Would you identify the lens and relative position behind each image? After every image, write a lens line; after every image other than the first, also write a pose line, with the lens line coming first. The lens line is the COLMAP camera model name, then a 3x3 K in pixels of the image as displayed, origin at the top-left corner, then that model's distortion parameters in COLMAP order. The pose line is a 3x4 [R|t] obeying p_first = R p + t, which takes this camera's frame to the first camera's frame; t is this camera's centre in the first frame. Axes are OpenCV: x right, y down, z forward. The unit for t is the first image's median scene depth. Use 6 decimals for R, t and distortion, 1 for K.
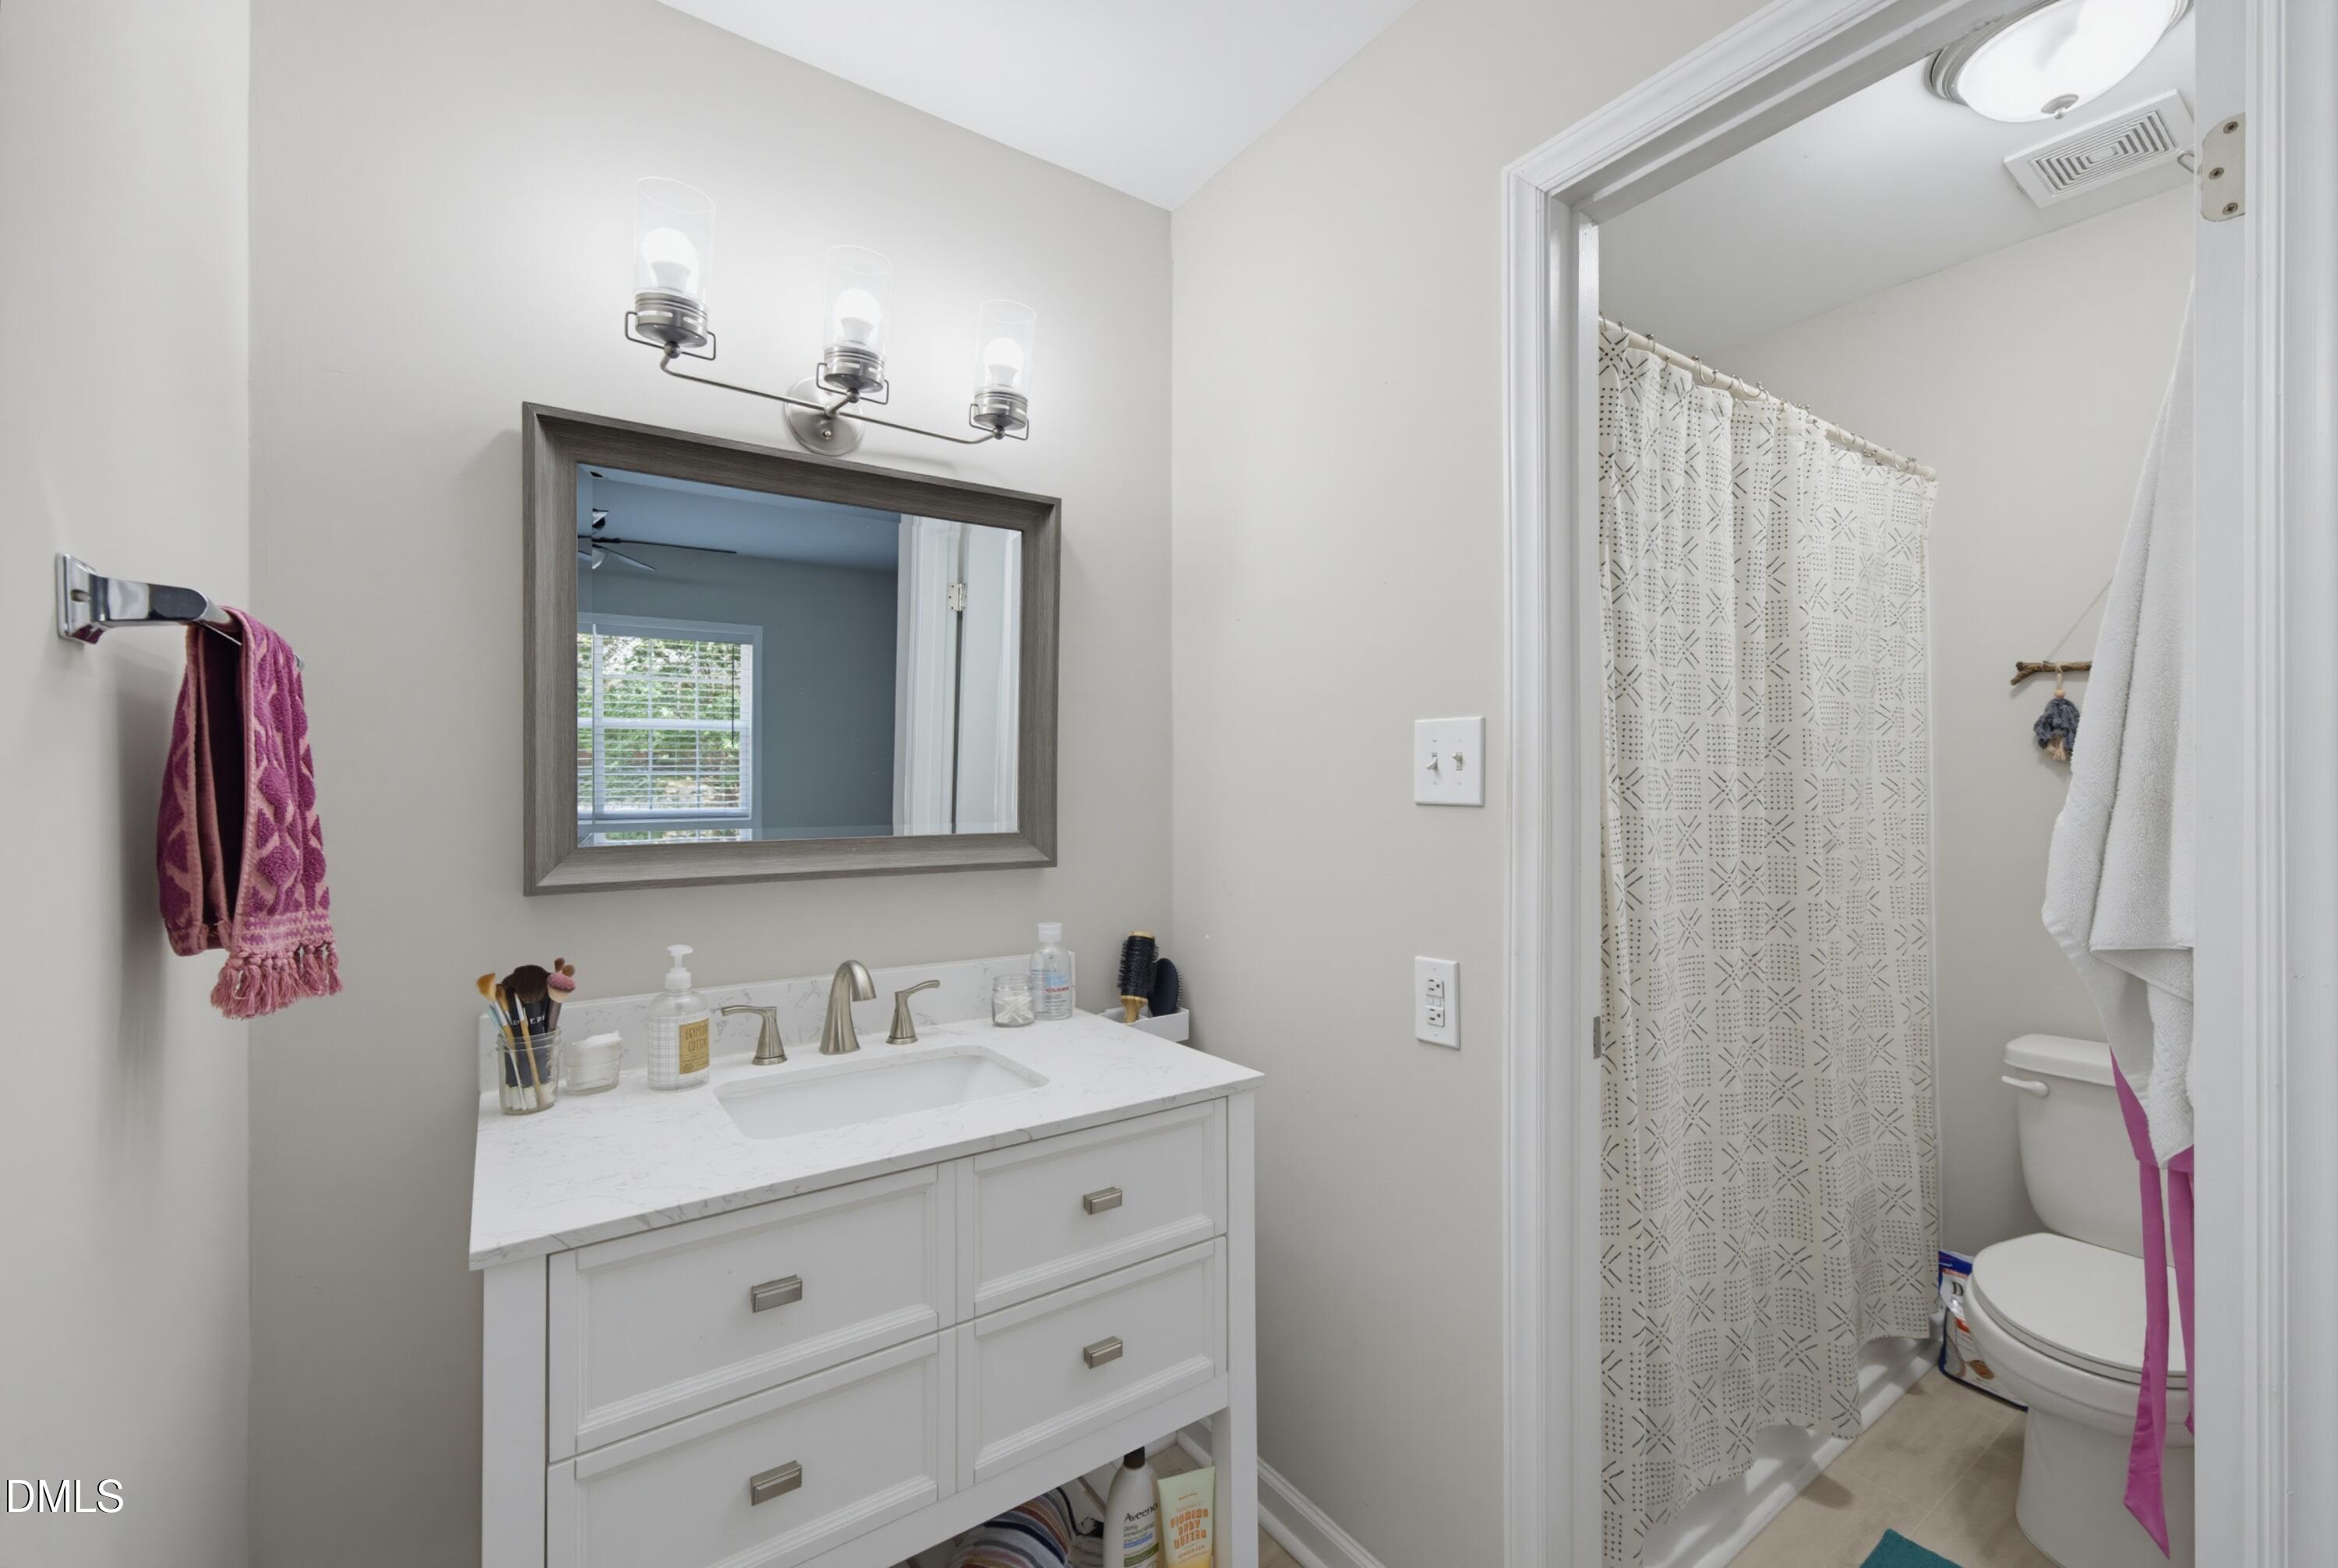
lens RADIAL K [[976.4, 0, 1169.0], [0, 976.4, 784.0], [0, 0, 1]] dist [-0.011824, 0.014398]
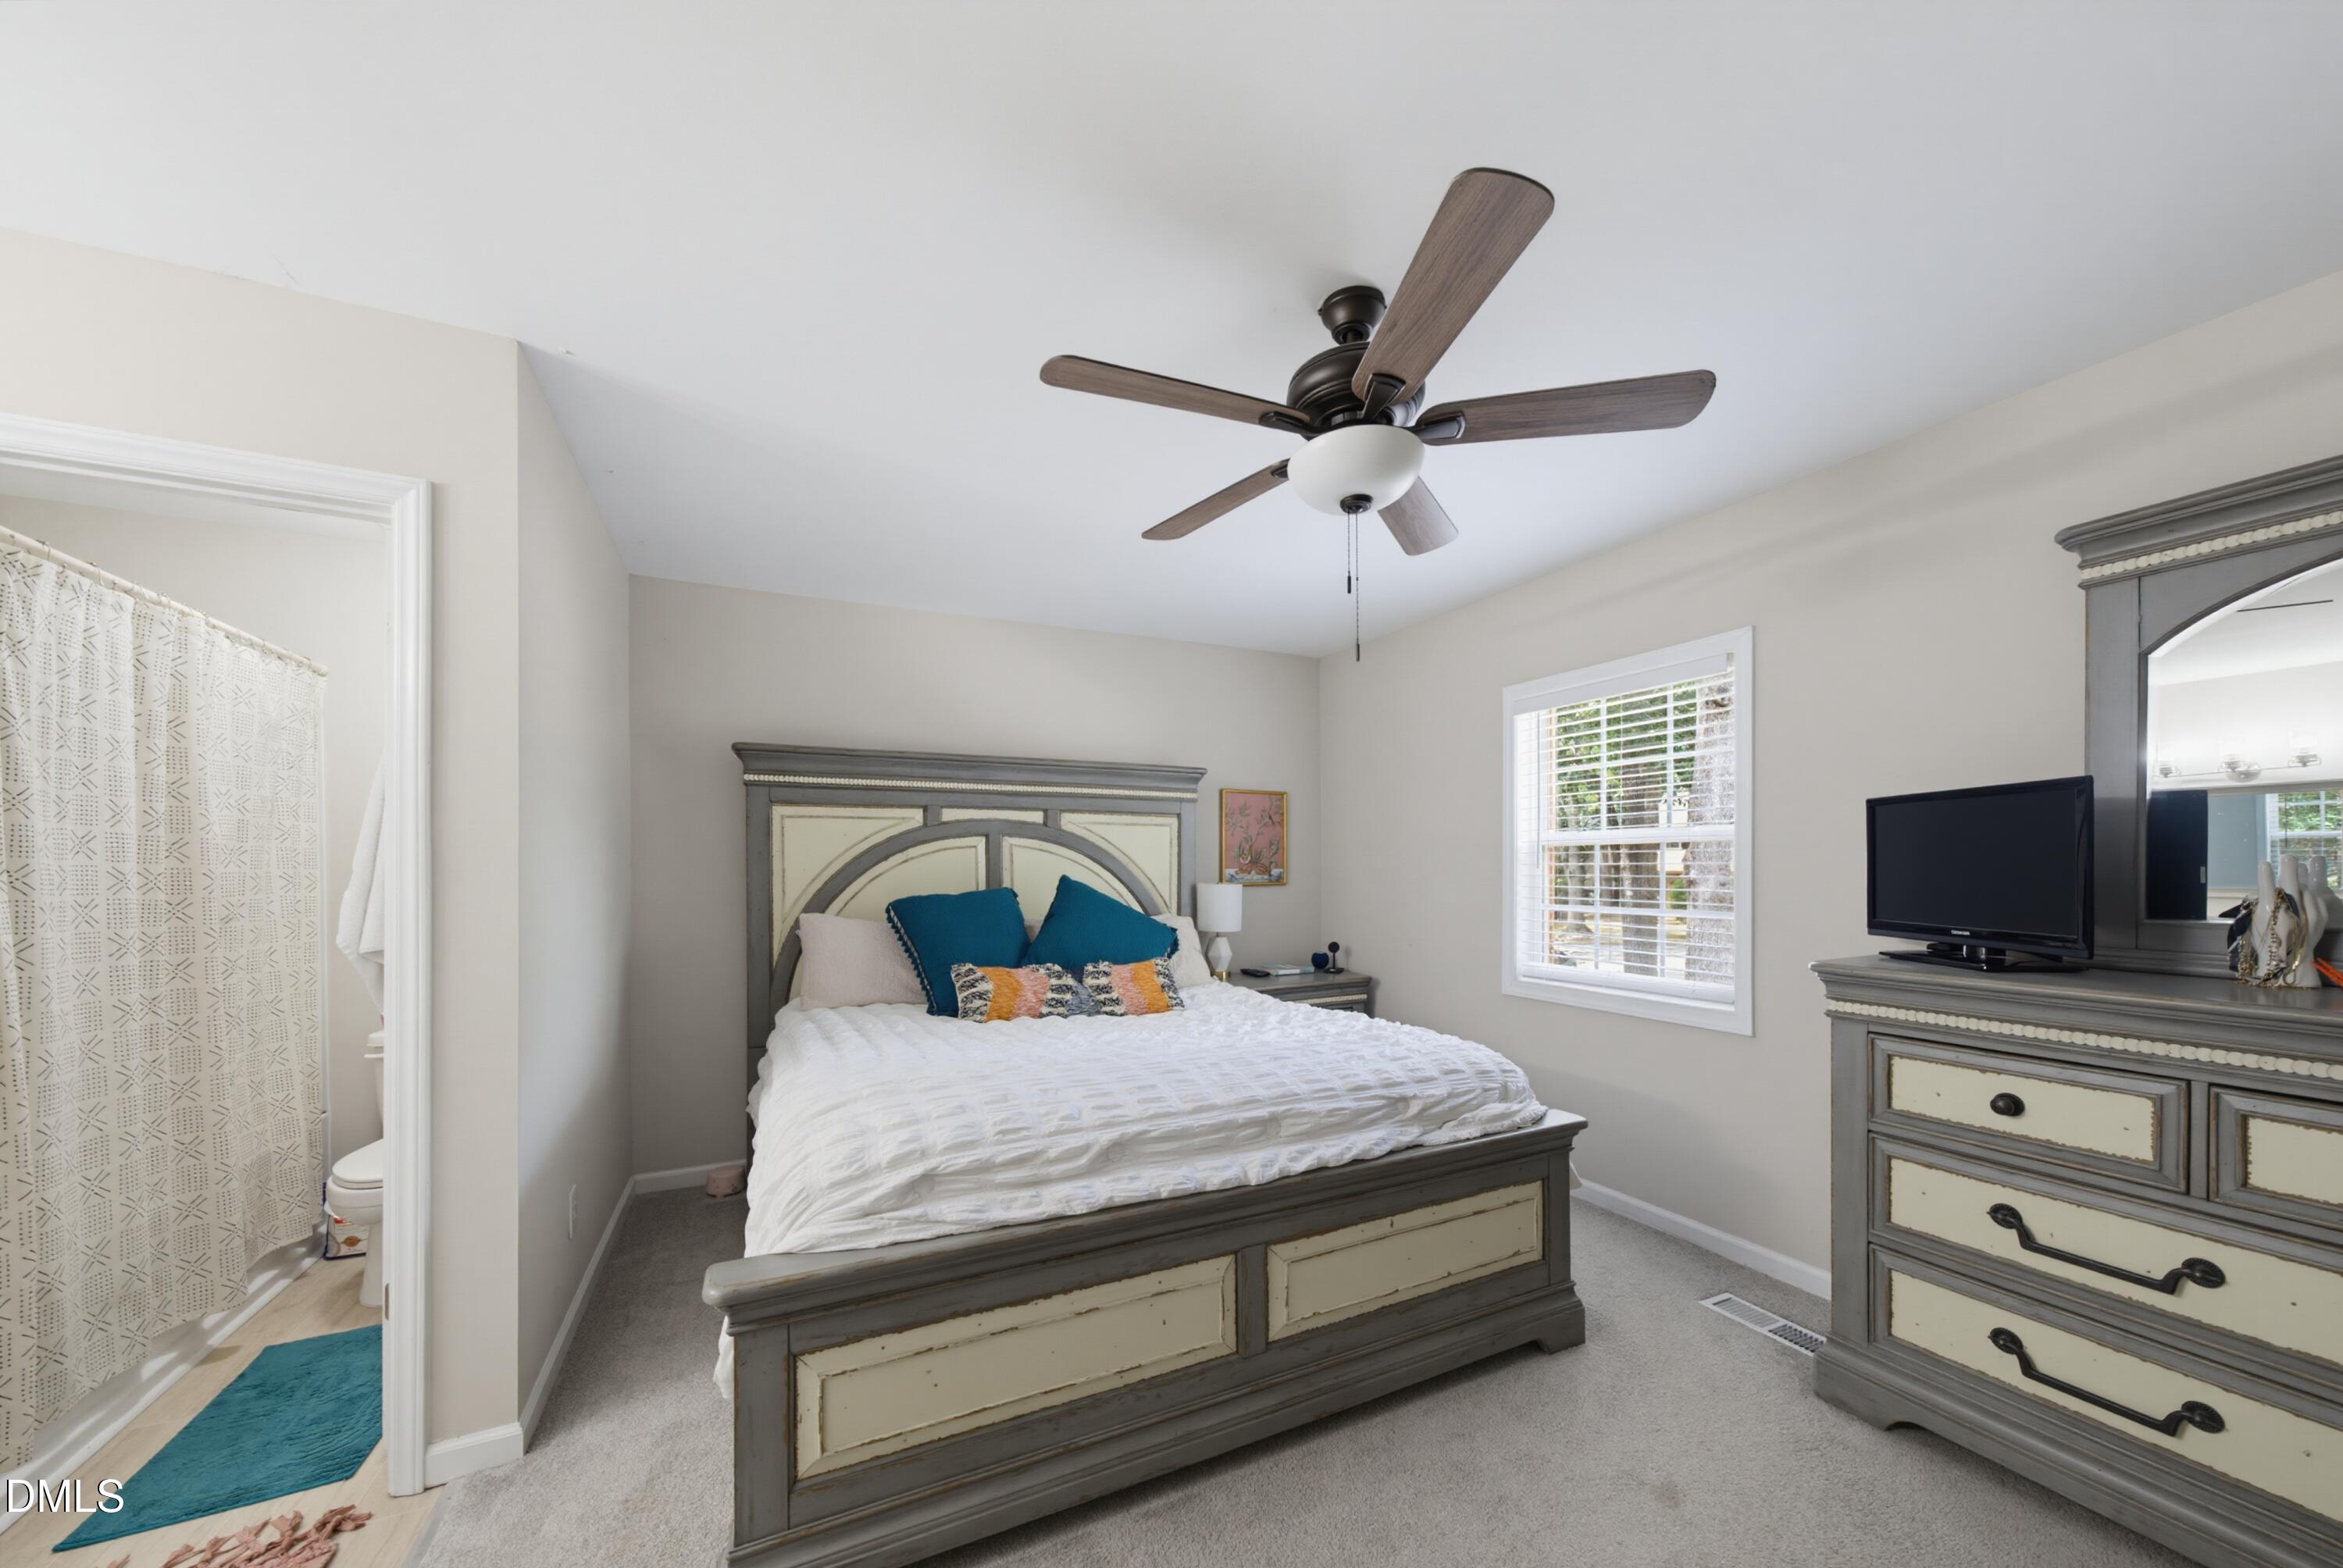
lens RADIAL K [[815.8, 0, 1171.9], [0, 815.8, 871.7], [0, 0, 1]] dist [-0.000373, -0.000272]
pose [[0.156651, 0.005321, 0.987640, -0.331287], [0.002046, 0.999982, -0.005713, 0.003132], [-0.987652, 0.002916, 0.156638, -0.636534]]
